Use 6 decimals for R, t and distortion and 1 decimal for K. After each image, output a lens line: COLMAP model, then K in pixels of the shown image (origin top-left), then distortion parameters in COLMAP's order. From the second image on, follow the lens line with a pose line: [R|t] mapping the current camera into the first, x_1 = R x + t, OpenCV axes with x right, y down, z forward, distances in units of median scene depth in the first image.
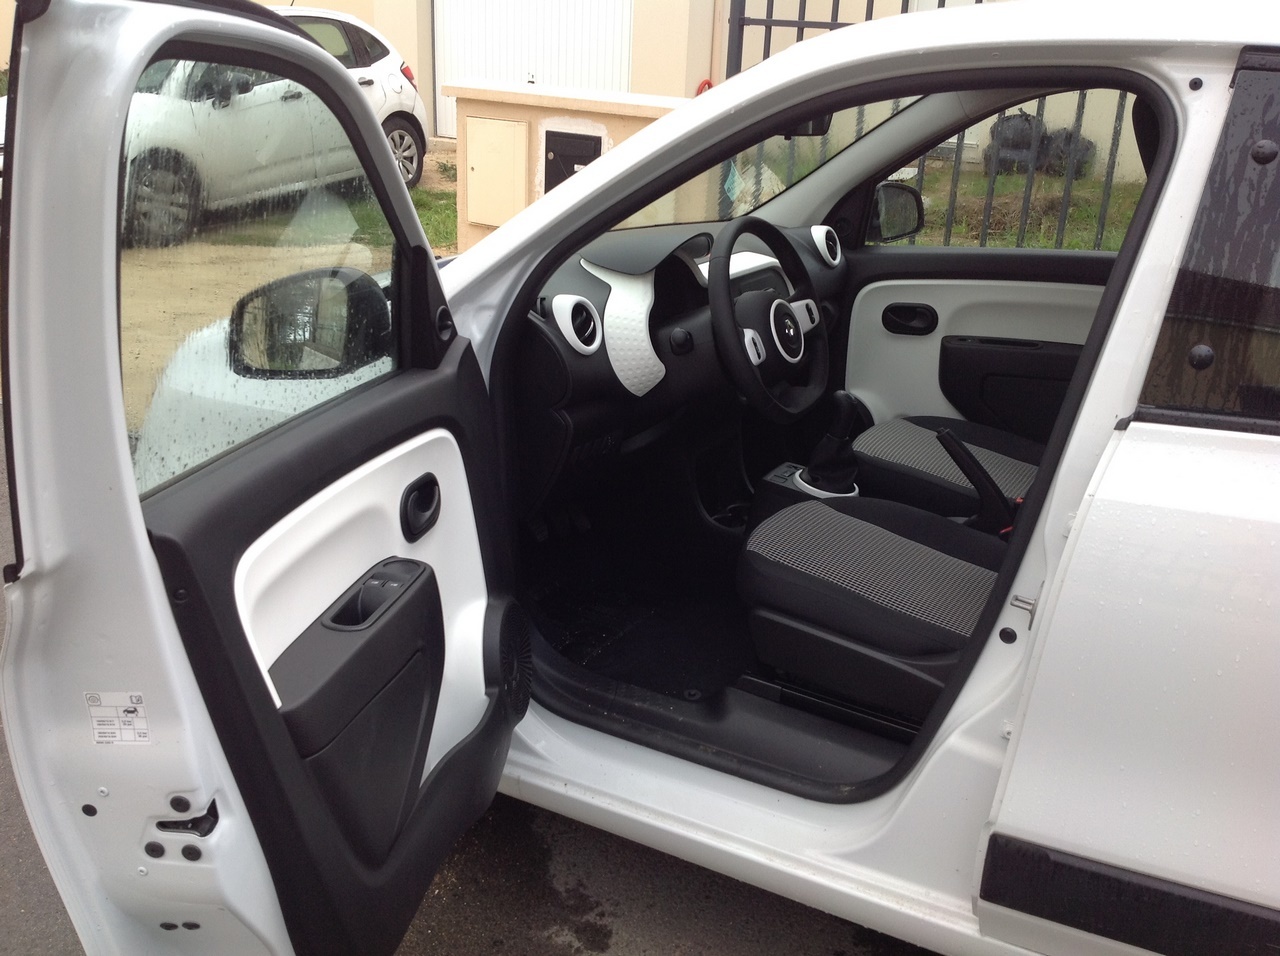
lens RADIAL K [[1259.7, 0, 634.0], [0, 1259.7, 416.5], [0, 0, 1]] dist [0.258822, -0.778878]
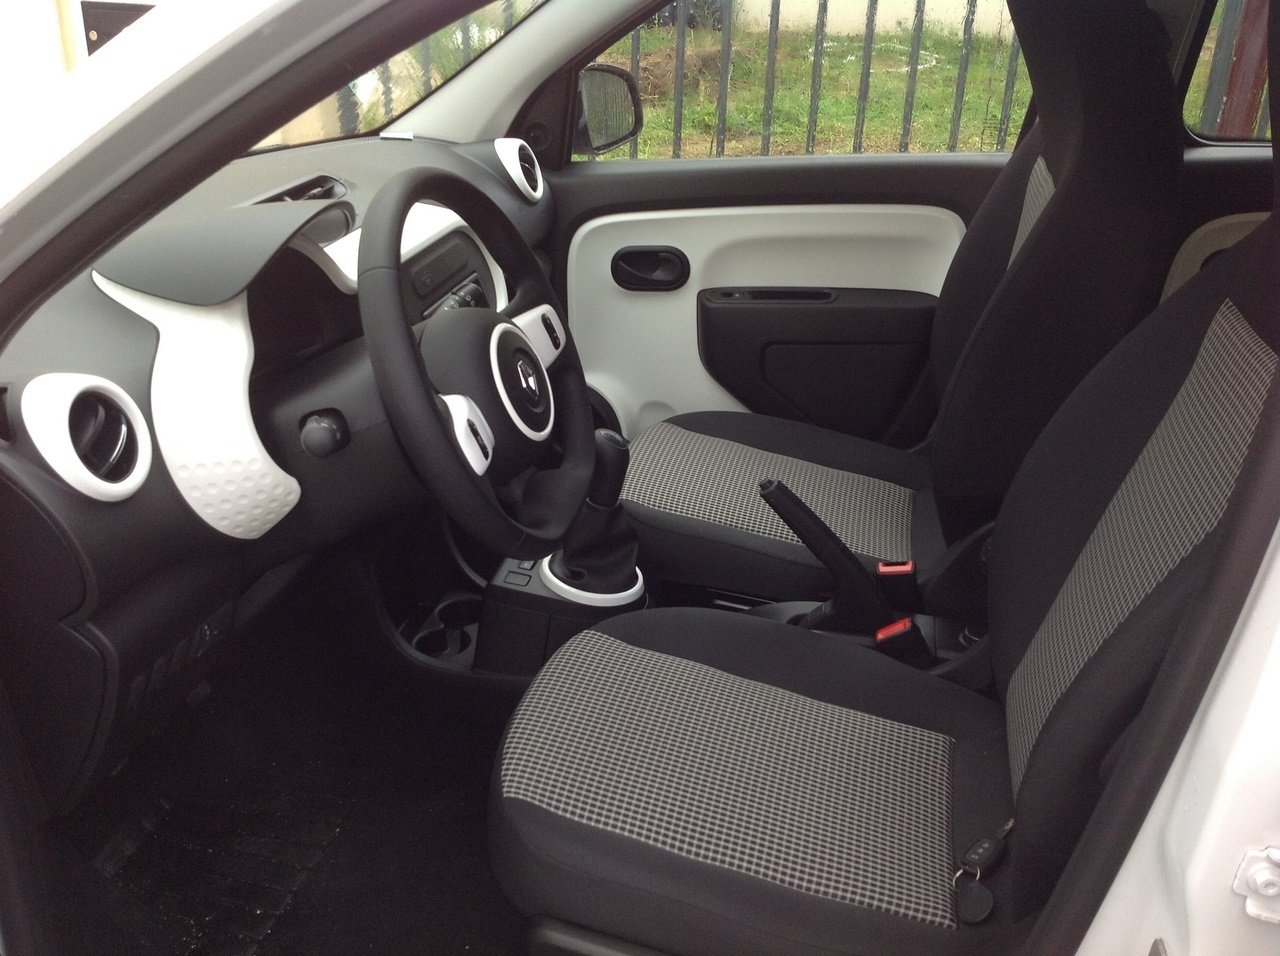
lens RADIAL K [[1267.1, 0, 668.4], [0, 1267.1, 478.9], [0, 0, 1]] dist [0.159946, -0.343299]
pose [[0.949778, -0.145777, 0.276896, 0.020159], [0.103120, 0.981242, 0.162882, -0.093906], [-0.295446, -0.126148, 0.946994, 0.398626]]
